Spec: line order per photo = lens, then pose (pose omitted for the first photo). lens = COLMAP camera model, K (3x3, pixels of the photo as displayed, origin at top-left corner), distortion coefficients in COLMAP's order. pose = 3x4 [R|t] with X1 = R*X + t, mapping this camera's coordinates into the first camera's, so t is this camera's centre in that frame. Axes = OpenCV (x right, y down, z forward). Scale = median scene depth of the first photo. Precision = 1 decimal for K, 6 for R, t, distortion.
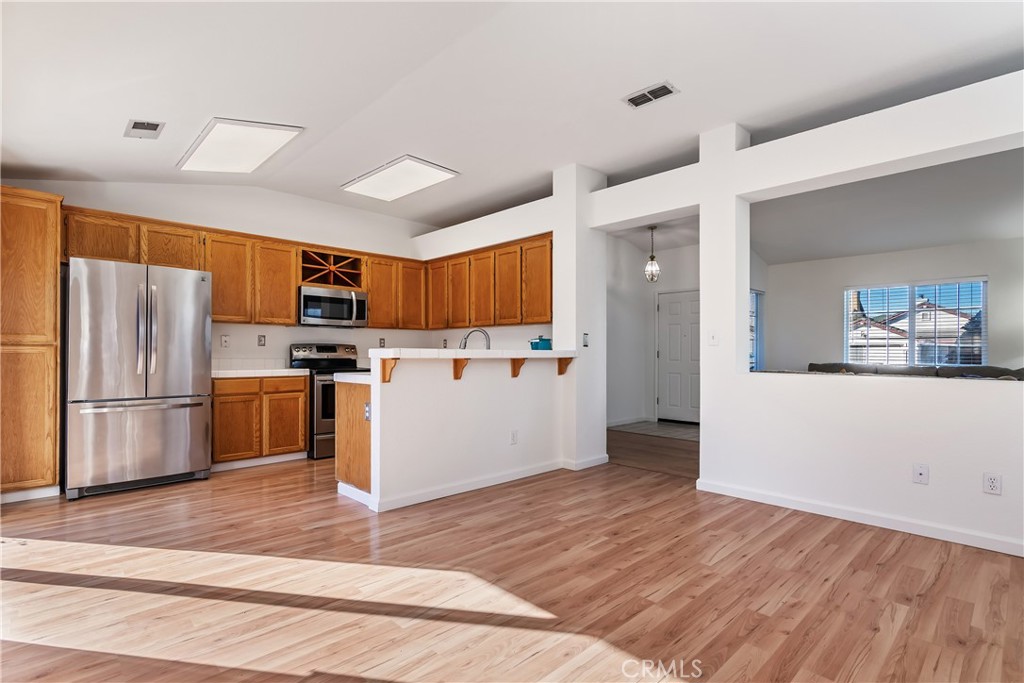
lens RADIAL K [[498.2, 0, 513.0], [0, 498.2, 349.3], [0, 0, 1]] dist [0.001510, -0.001917]
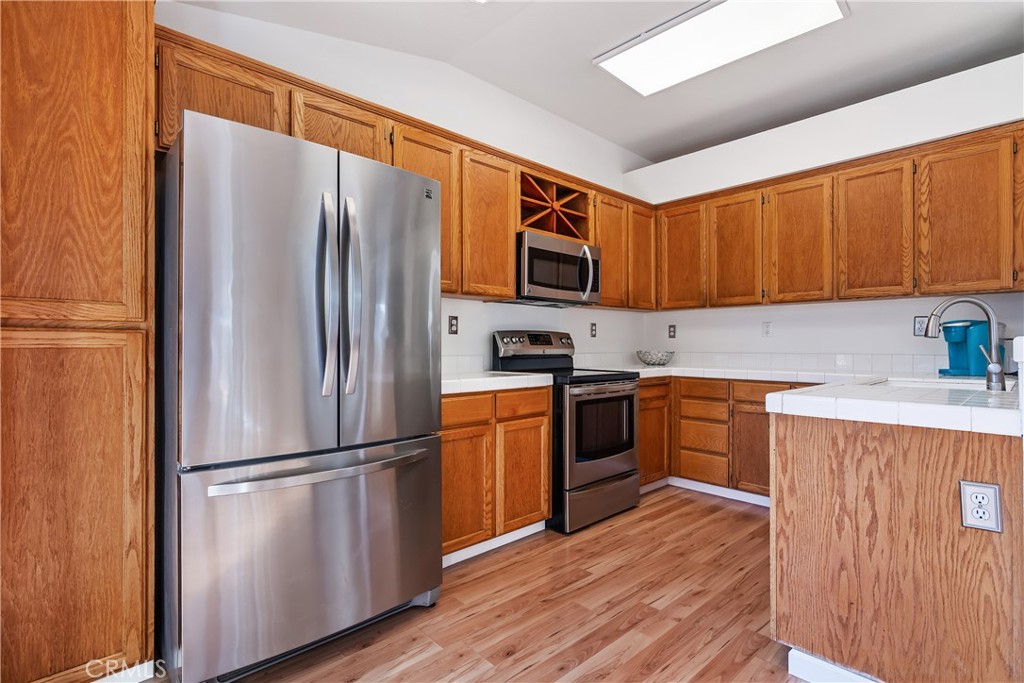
lens RADIAL K [[498.2, 0, 514.4], [0, 498.2, 342.9], [0, 0, 1]] dist [0.001510, -0.001917]
pose [[0.999773, -0.000252, -0.021291, -0.431943], [0.000345, 0.999991, 0.004333, 0.001107], [0.021290, -0.004340, 0.999764, 0.423175]]
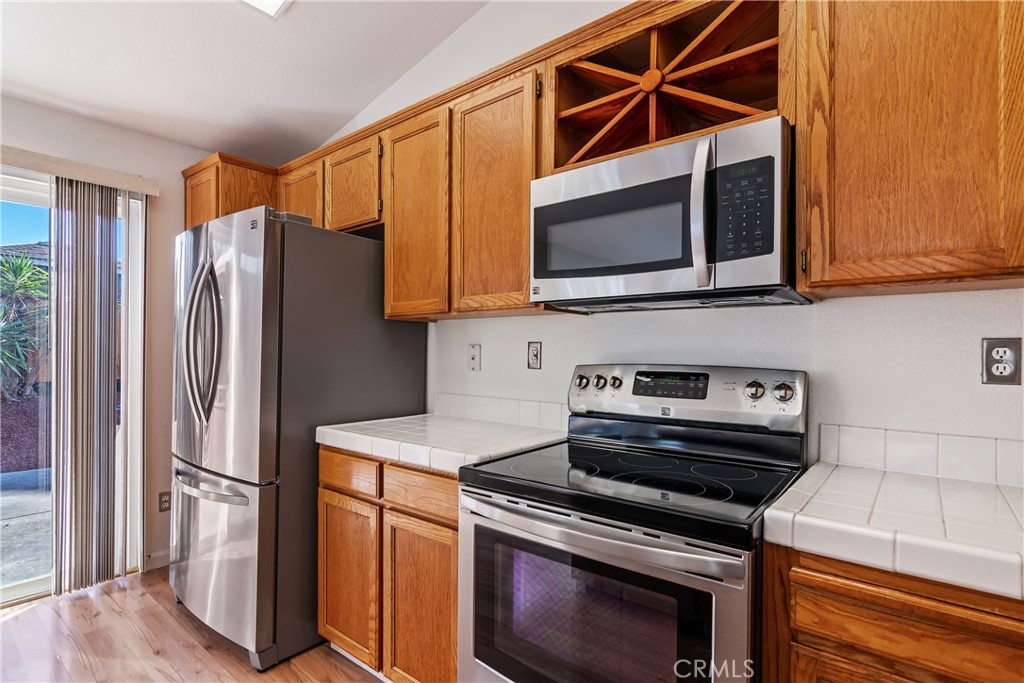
lens RADIAL K [[498.2, 0, 516.0], [0, 498.2, 349.8], [0, 0, 1]] dist [0.001510, -0.001917]
pose [[0.121069, -0.001830, -0.992642, -0.118213], [0.006577, 0.999978, -0.001041, -0.021928], [0.992622, -0.006402, 0.121078, 0.966403]]
